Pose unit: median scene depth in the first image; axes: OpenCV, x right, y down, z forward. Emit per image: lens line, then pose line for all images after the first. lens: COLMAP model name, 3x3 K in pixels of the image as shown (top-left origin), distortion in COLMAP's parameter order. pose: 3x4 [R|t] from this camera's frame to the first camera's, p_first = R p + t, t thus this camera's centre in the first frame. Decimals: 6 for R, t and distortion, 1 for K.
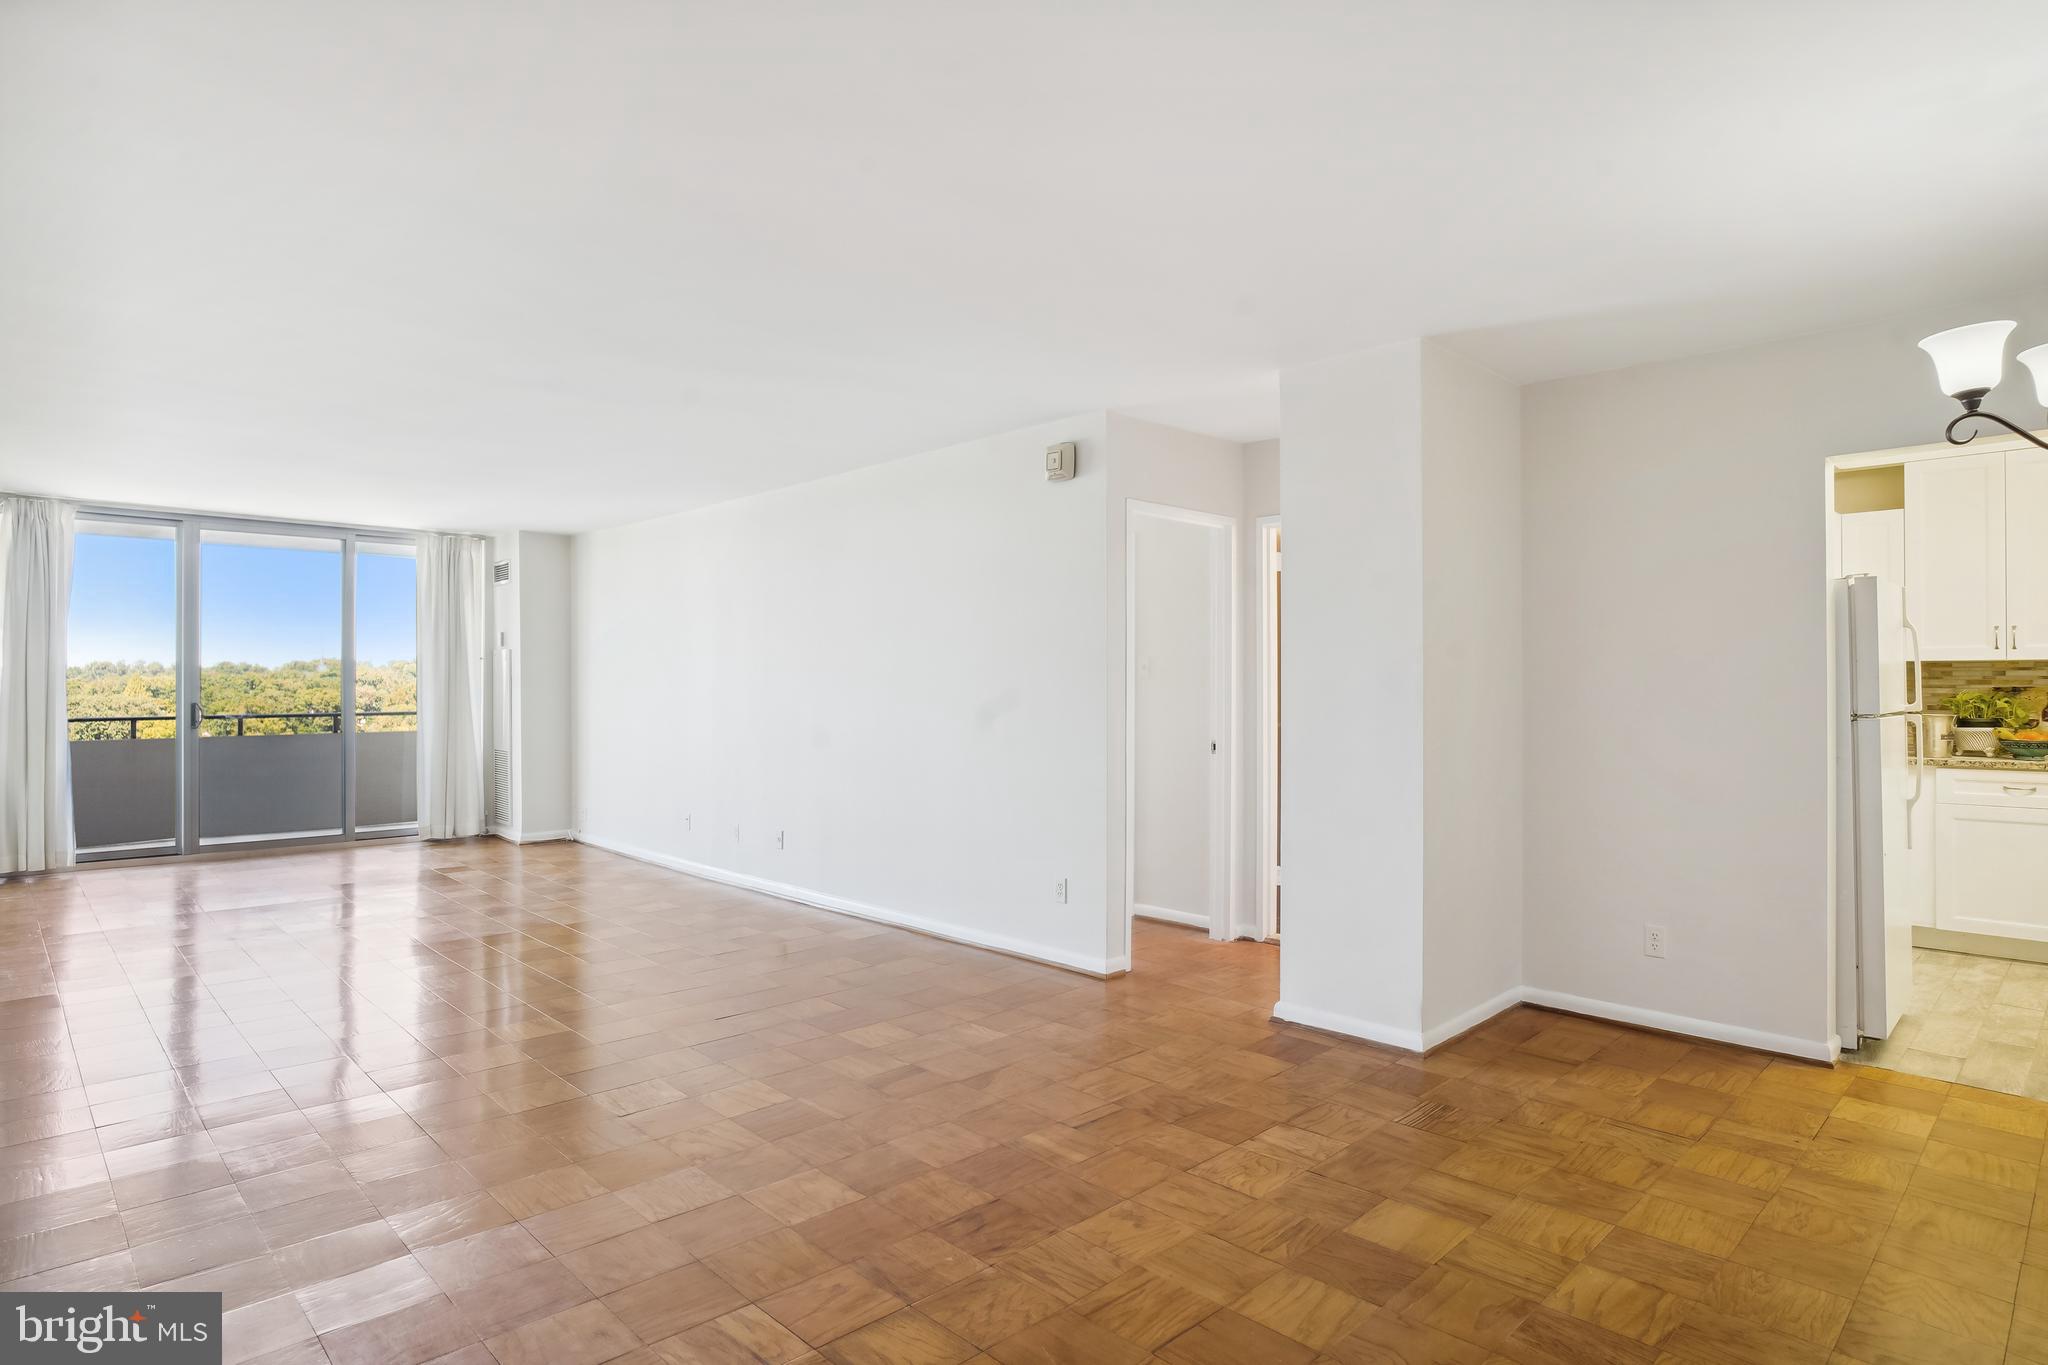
lens RADIAL K [[1083.8, 0, 1018.6], [0, 1083.8, 679.6], [0, 0, 1]] dist [-0.032760, 0.000725]
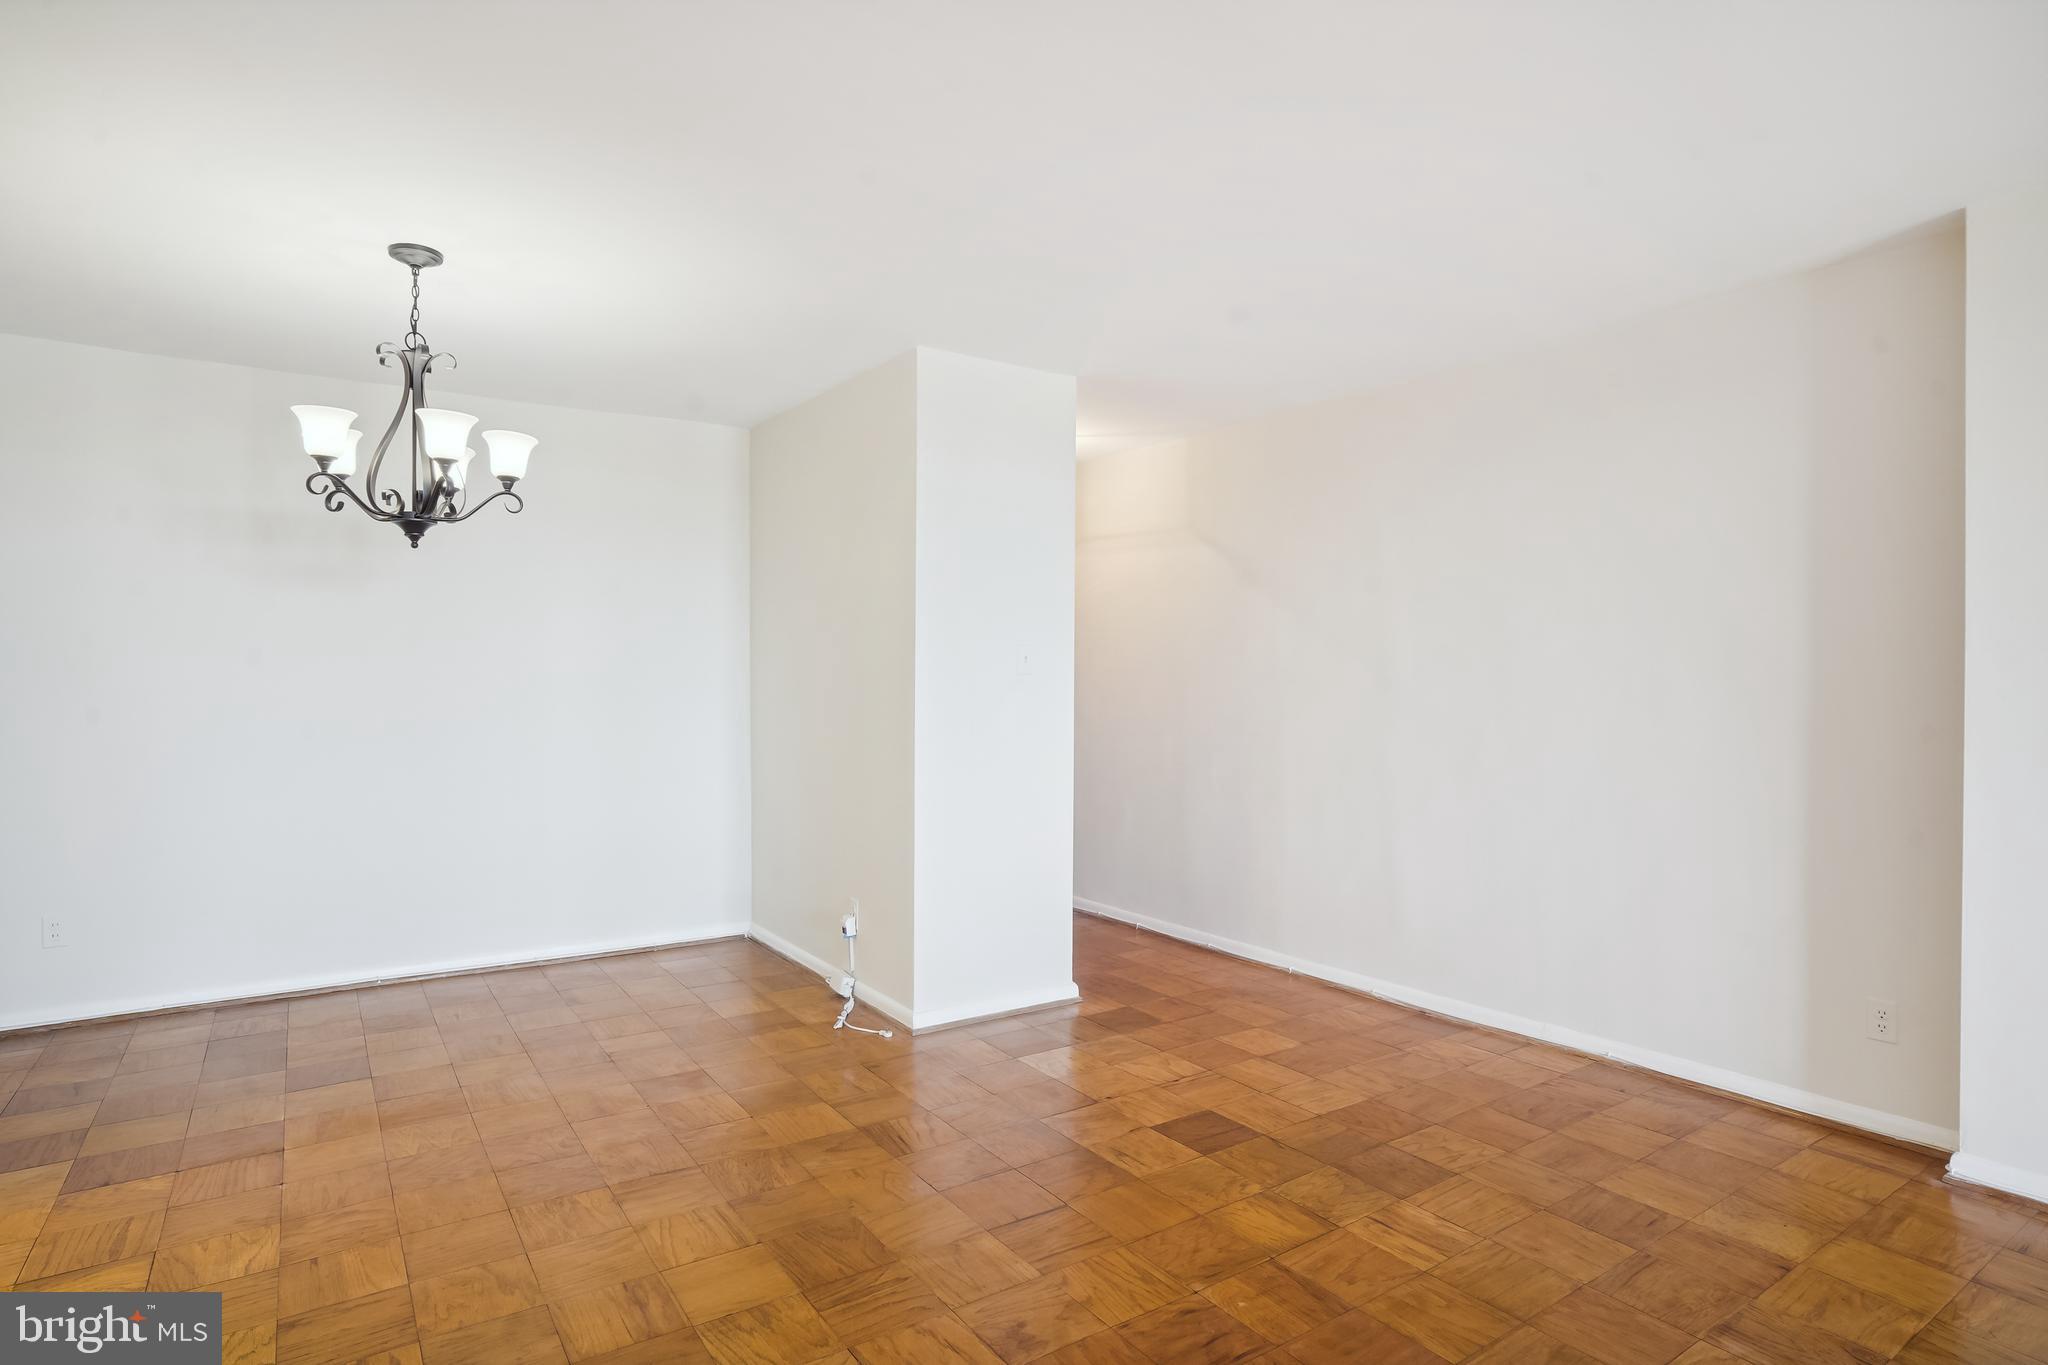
lens RADIAL K [[1065.7, 0, 1017.4], [0, 1065.7, 690.4], [0, 0, 1]] dist [-0.006631, 0.000040]
pose [[-0.983680, -0.004970, 0.179856, -0.034044], [-0.005139, 0.999987, -0.000478, 0.012164], [-0.179851, -0.001395, -0.983693, 1.820358]]
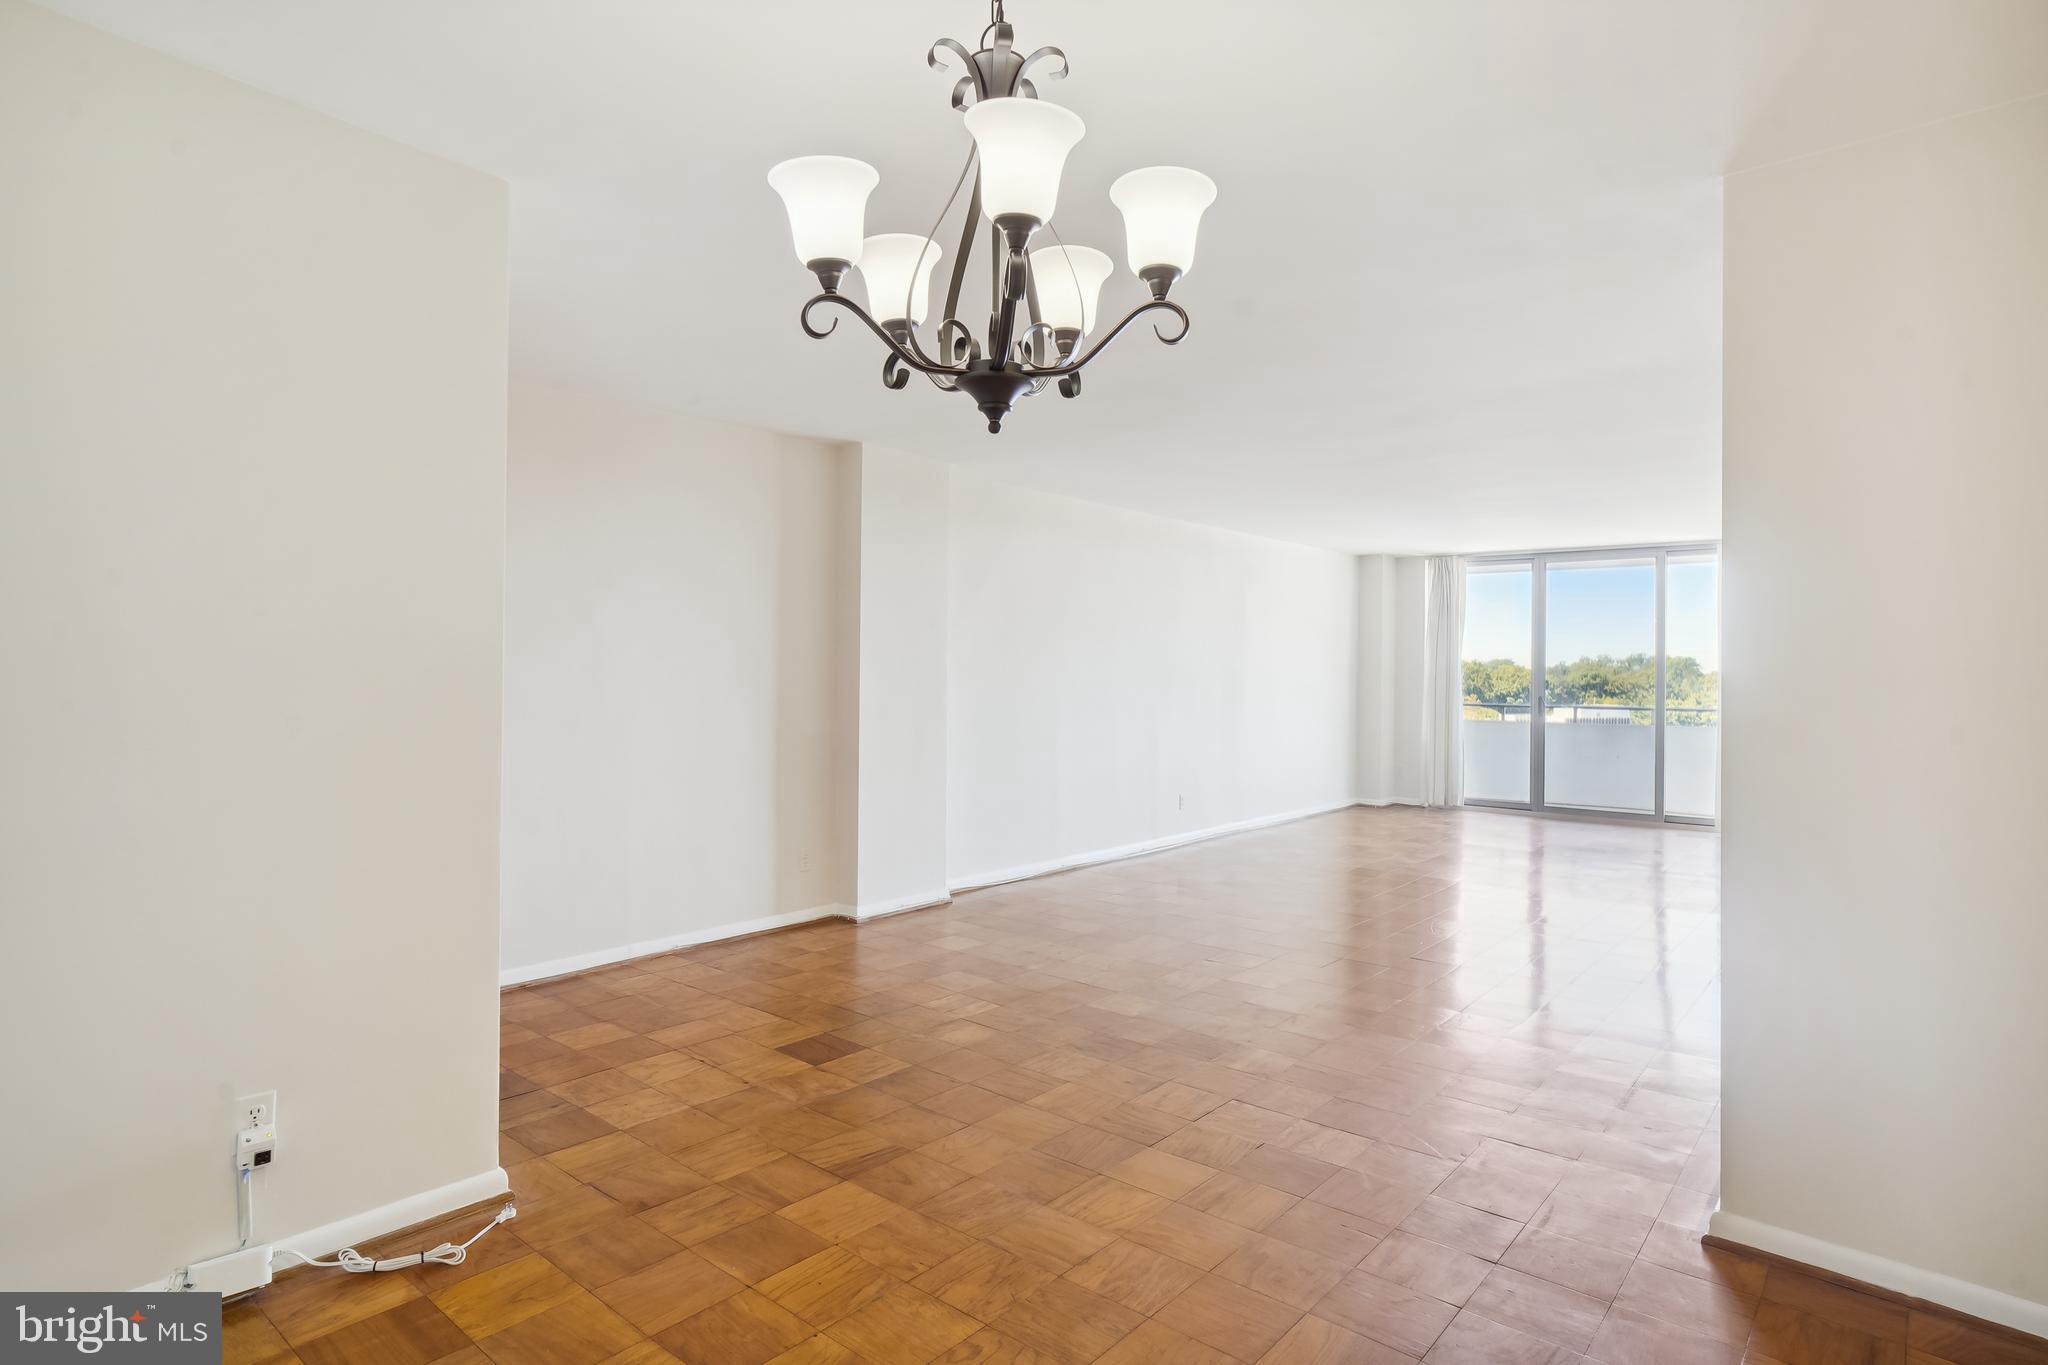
lens RADIAL K [[1083.8, 0, 1018.6], [0, 1083.8, 679.6], [0, 0, 1]] dist [-0.032760, 0.000725]
pose [[0.086961, -0.003577, -0.996205, 1.428565], [0.000505, 0.999994, -0.003547, 0.015337], [0.996212, -0.000195, 0.086962, 0.750544]]
